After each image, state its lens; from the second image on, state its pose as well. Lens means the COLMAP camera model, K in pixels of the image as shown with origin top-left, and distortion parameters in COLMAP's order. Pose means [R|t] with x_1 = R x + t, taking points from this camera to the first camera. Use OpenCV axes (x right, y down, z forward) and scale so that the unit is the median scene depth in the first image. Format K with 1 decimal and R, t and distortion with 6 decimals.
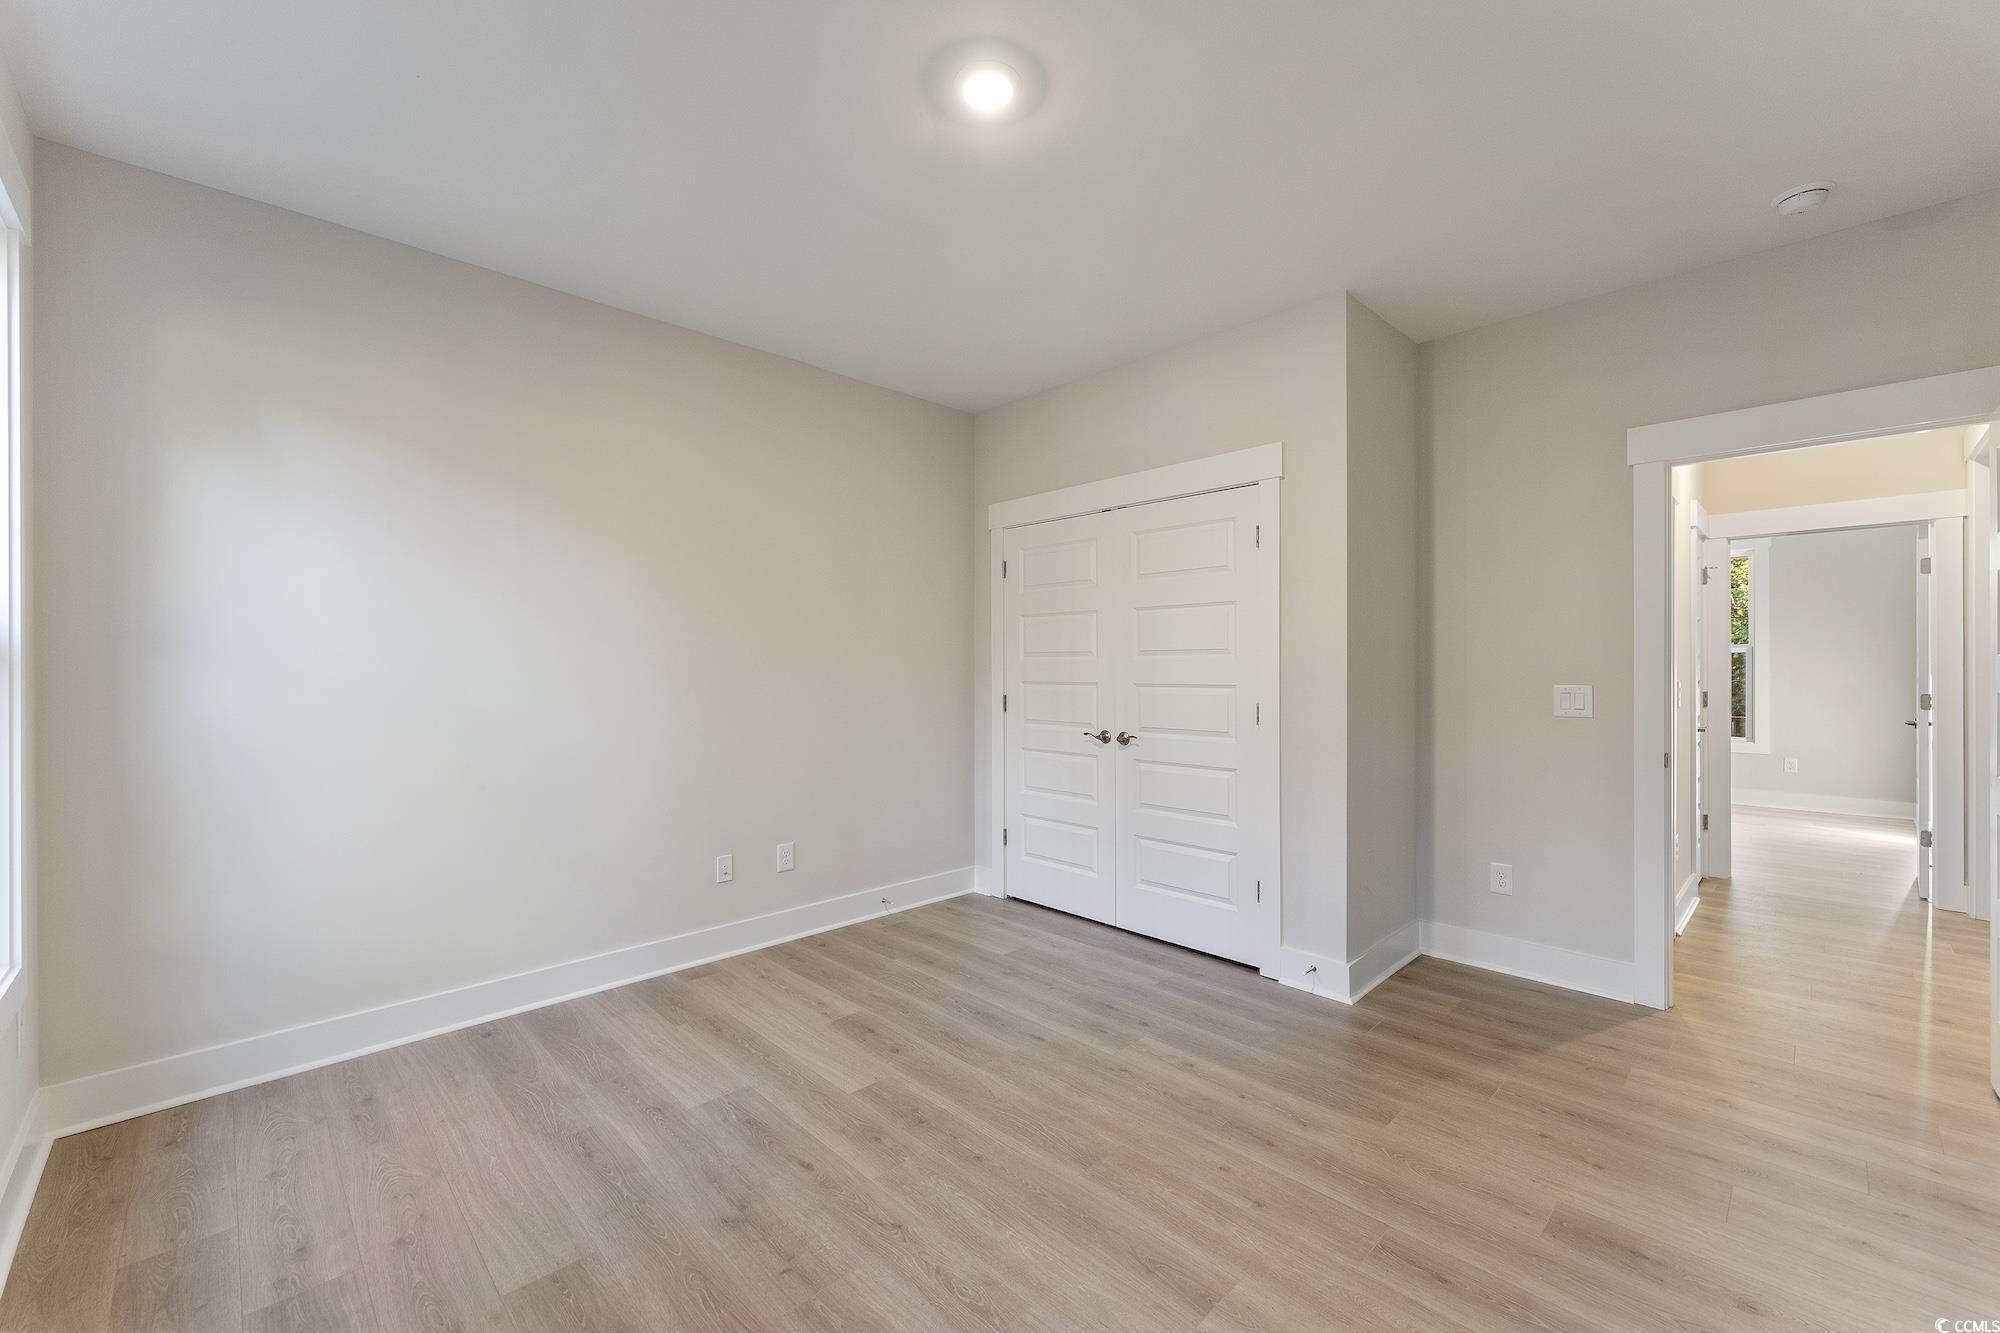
lens RADIAL K [[801.2, 0, 996.8], [0, 801.2, 674.0], [0, 0, 1]] dist [0.003739, 0.000468]
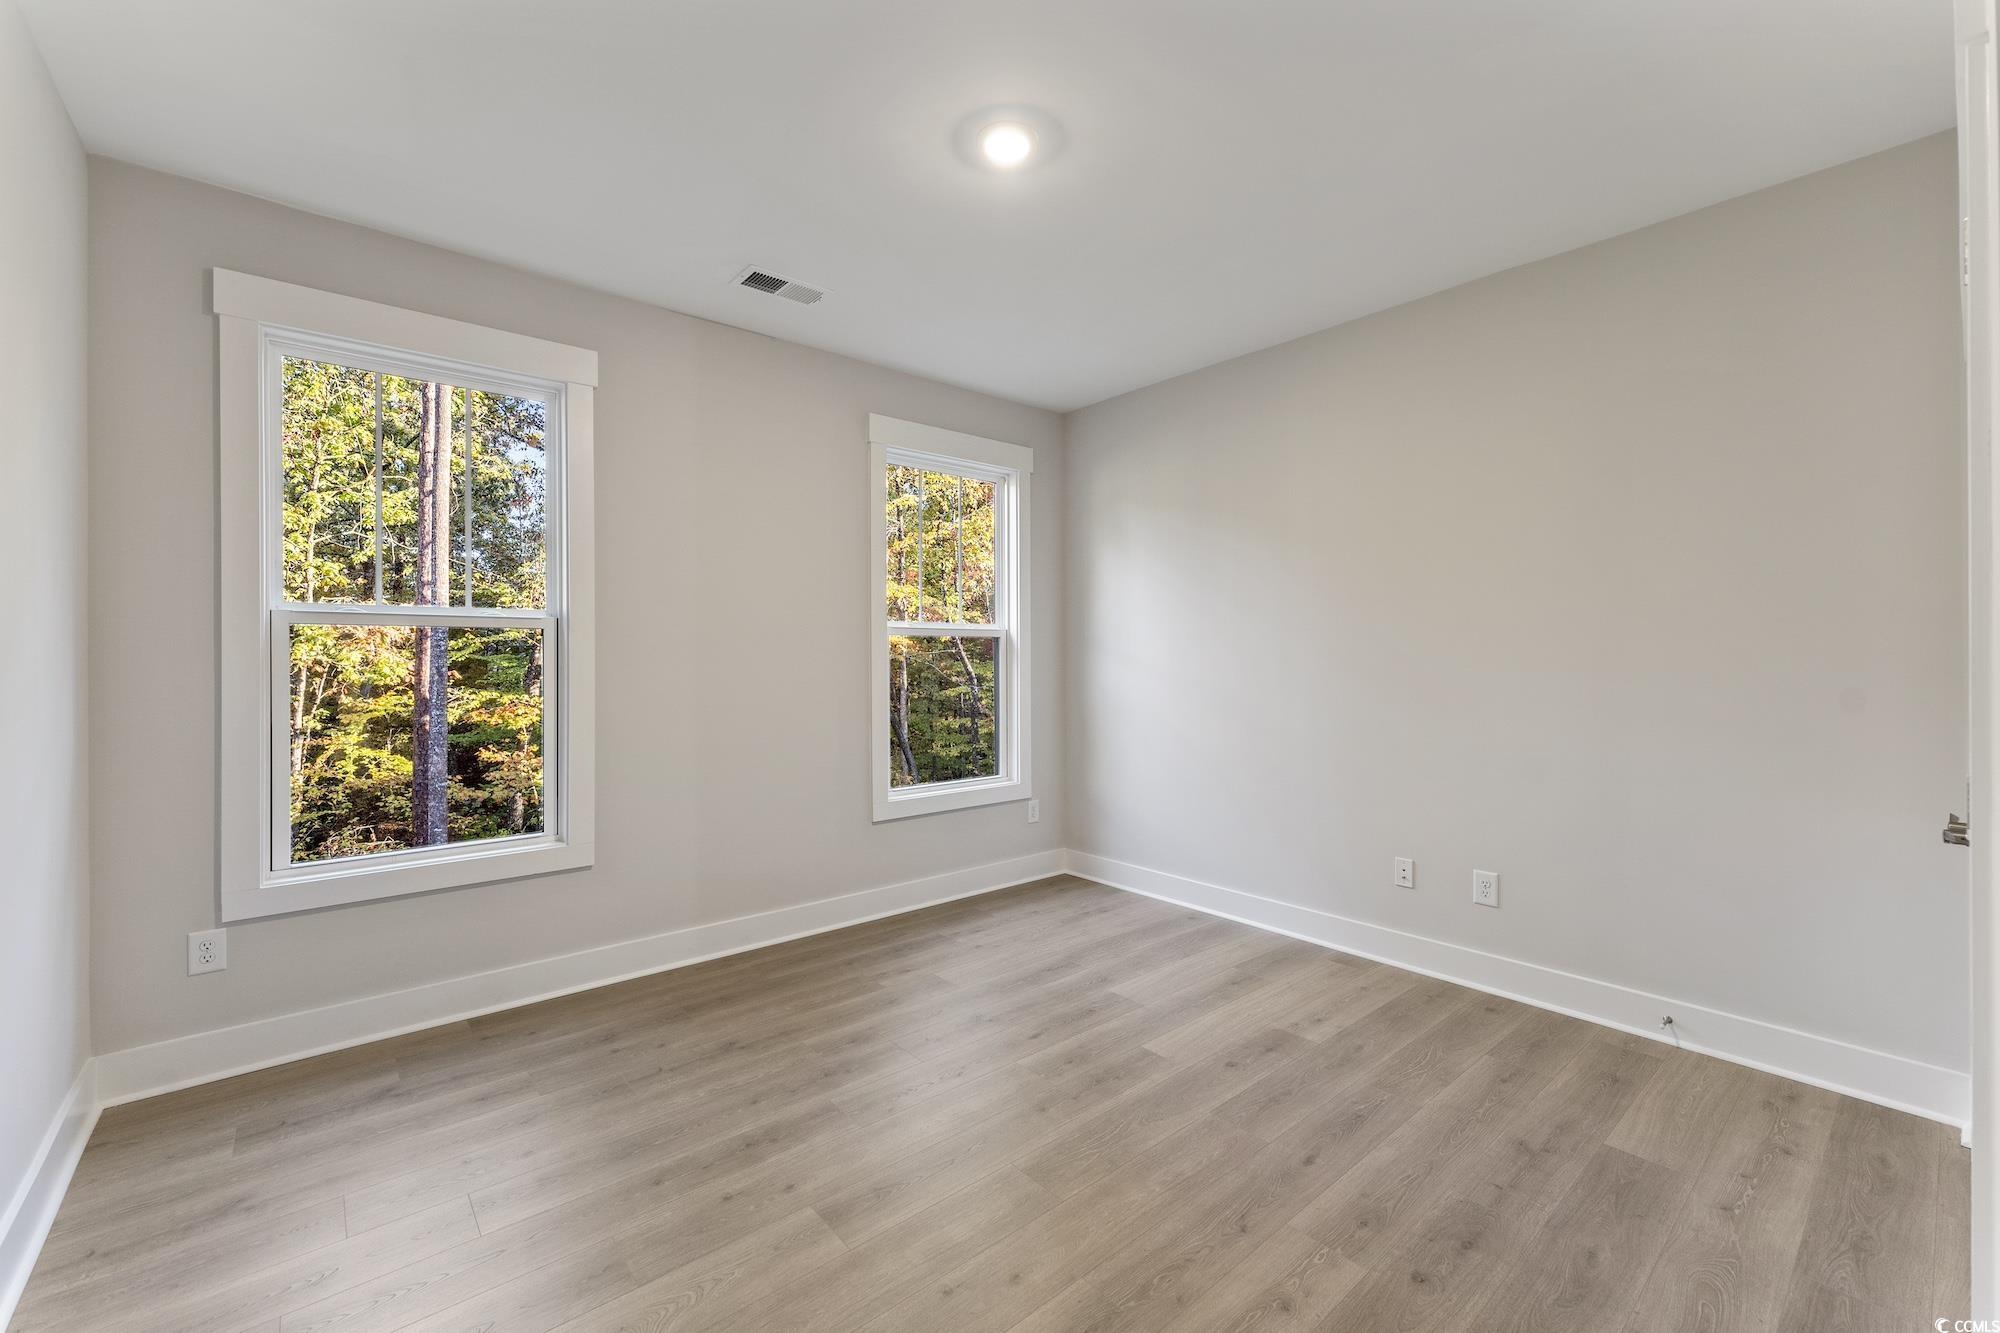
lens RADIAL K [[801.2, 0, 1006.1], [0, 801.2, 655.4], [0, 0, 1]] dist [0.003739, 0.000468]
pose [[-0.048999, -0.000667, -0.998799, 0.722278], [-0.007651, 0.999971, -0.000292, -0.009103], [0.998770, 0.007628, -0.049003, 0.675020]]
